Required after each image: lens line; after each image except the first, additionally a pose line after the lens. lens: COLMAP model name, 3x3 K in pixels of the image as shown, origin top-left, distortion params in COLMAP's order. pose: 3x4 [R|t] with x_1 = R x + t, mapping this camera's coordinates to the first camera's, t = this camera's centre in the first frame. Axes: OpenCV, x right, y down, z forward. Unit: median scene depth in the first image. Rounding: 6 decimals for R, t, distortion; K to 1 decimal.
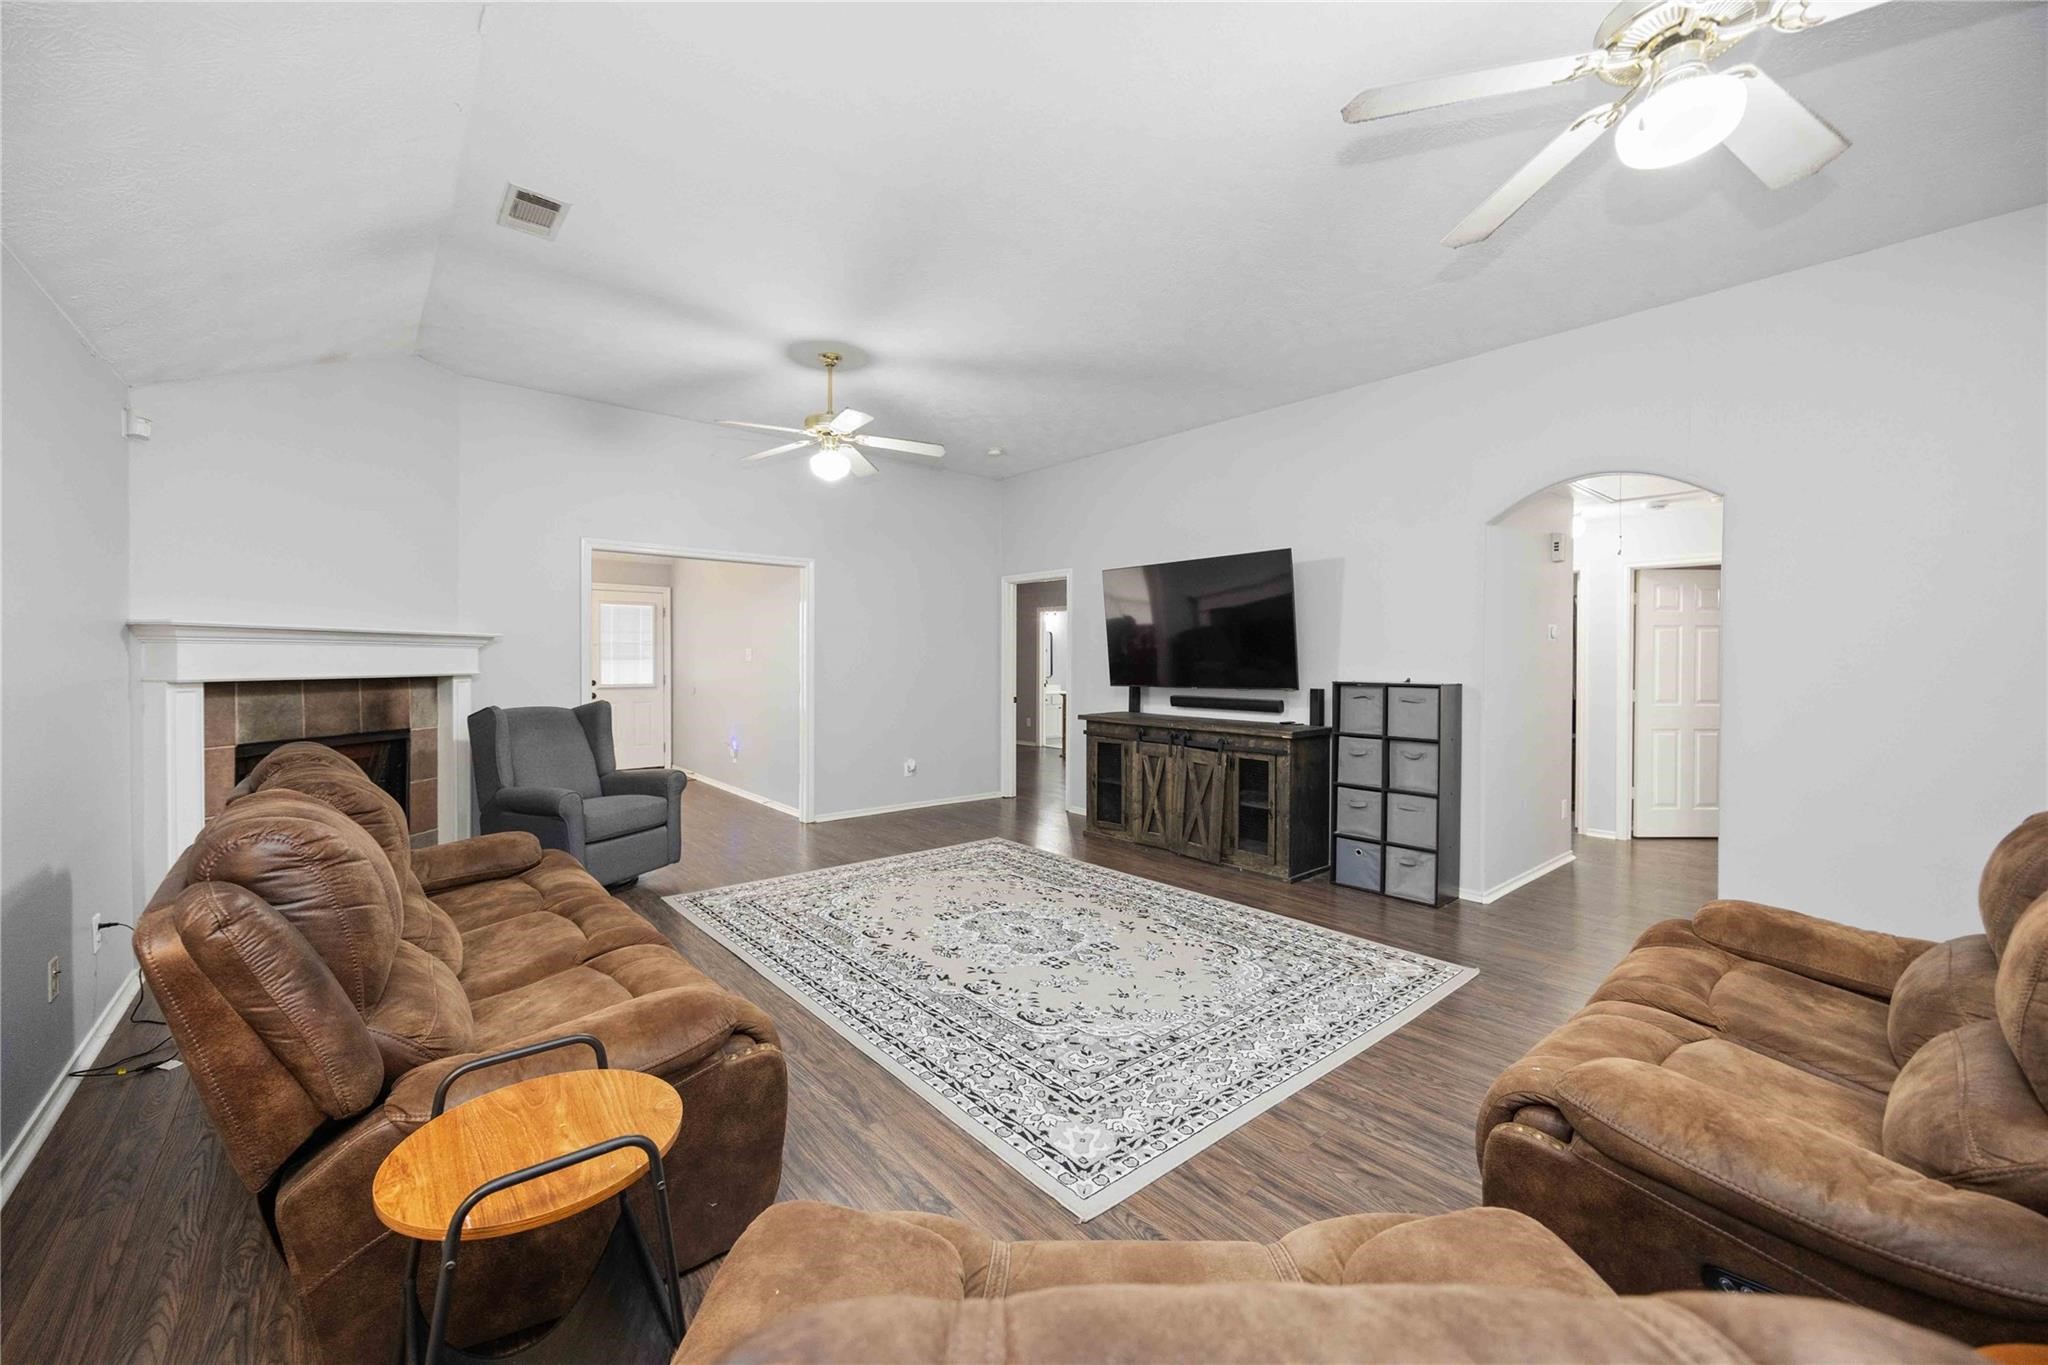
lens RADIAL K [[784.1, 0, 1015.7], [0, 784.1, 670.4], [0, 0, 1]] dist [-0.001878, 0.000847]
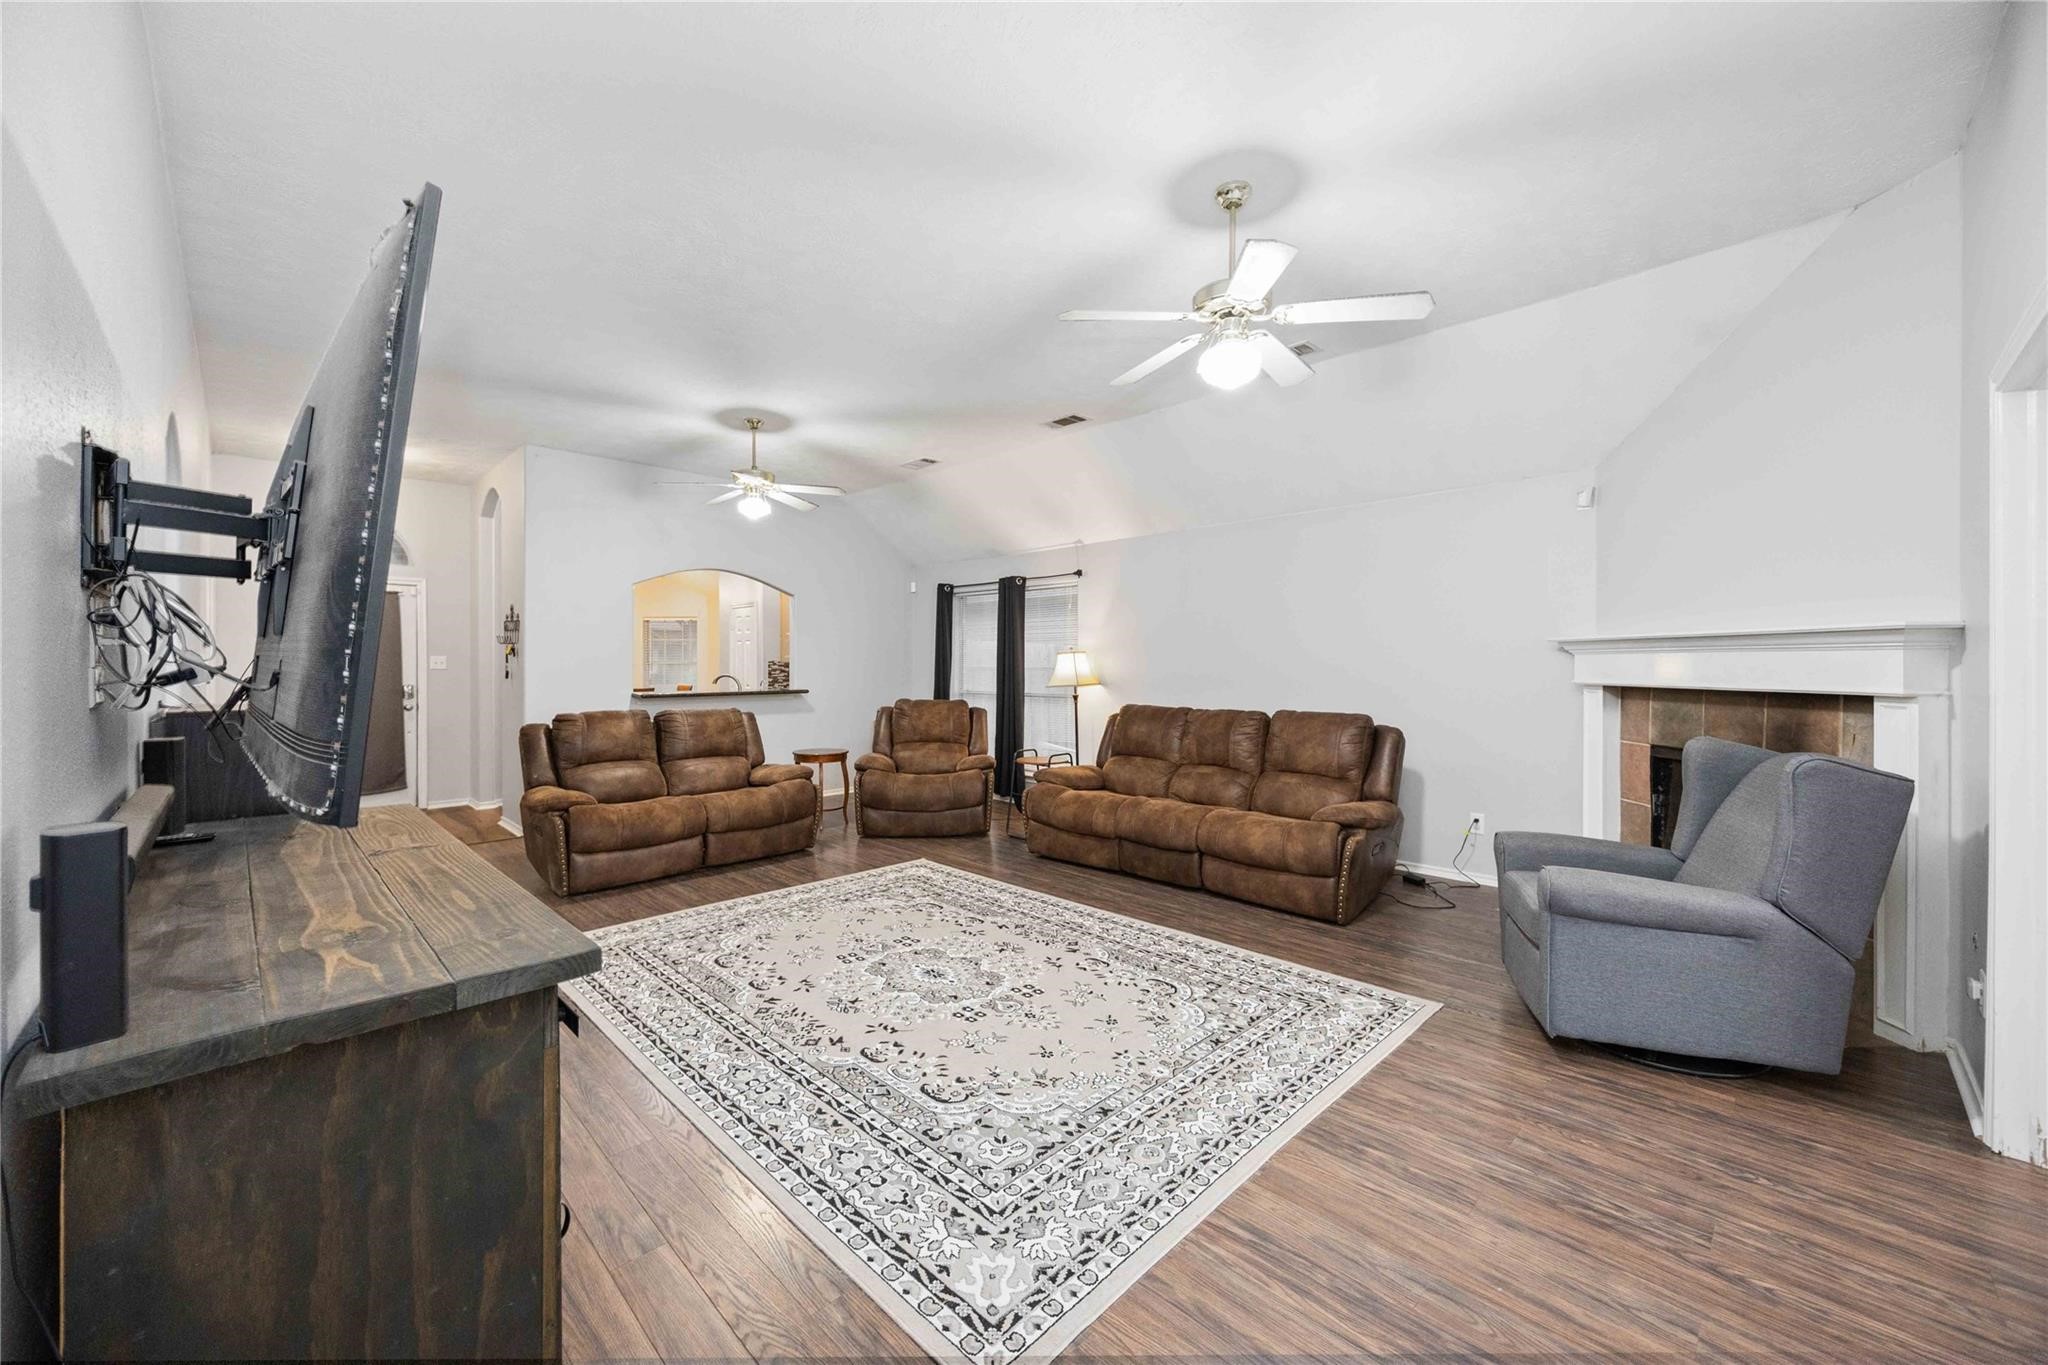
lens RADIAL K [[784.1, 0, 1023.5], [0, 784.1, 669.5], [0, 0, 1]] dist [-0.001878, 0.000847]
pose [[-0.996403, -0.002528, -0.084706, -0.017886], [-0.004341, 0.999765, 0.021229, -0.029624], [0.084632, 0.021521, -0.996180, 1.947612]]
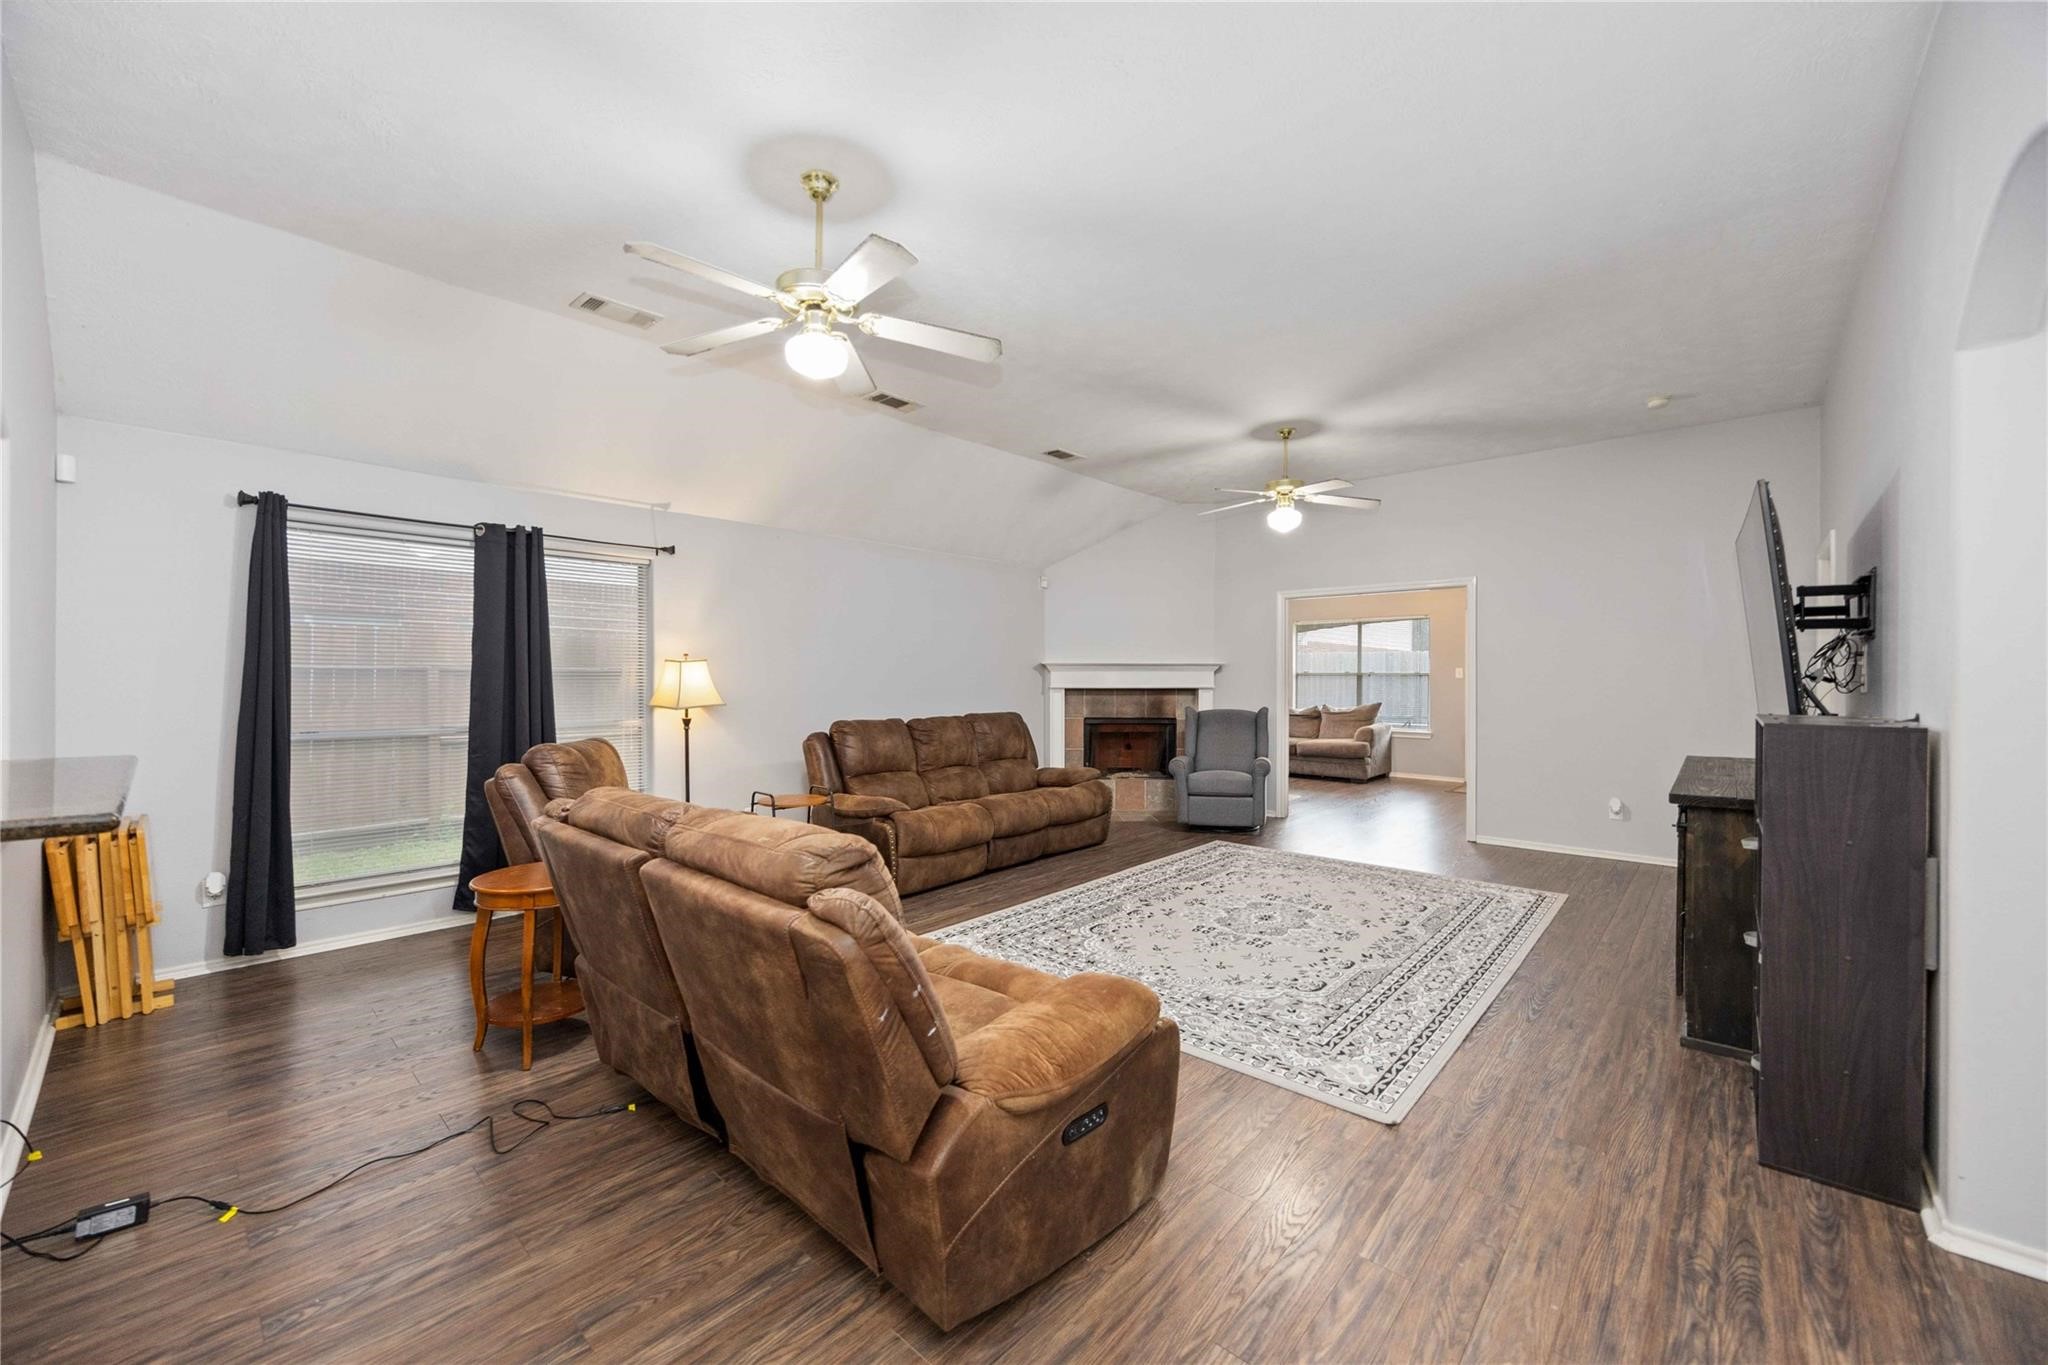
lens RADIAL K [[784.1, 0, 1032.6], [0, 784.1, 676.6], [0, 0, 1]] dist [-0.001878, 0.000847]
pose [[0.138984, -0.006812, -0.990271, 1.112738], [-0.012208, 0.999889, -0.008592, 0.000723], [0.990219, 0.013283, 0.138885, 0.528919]]
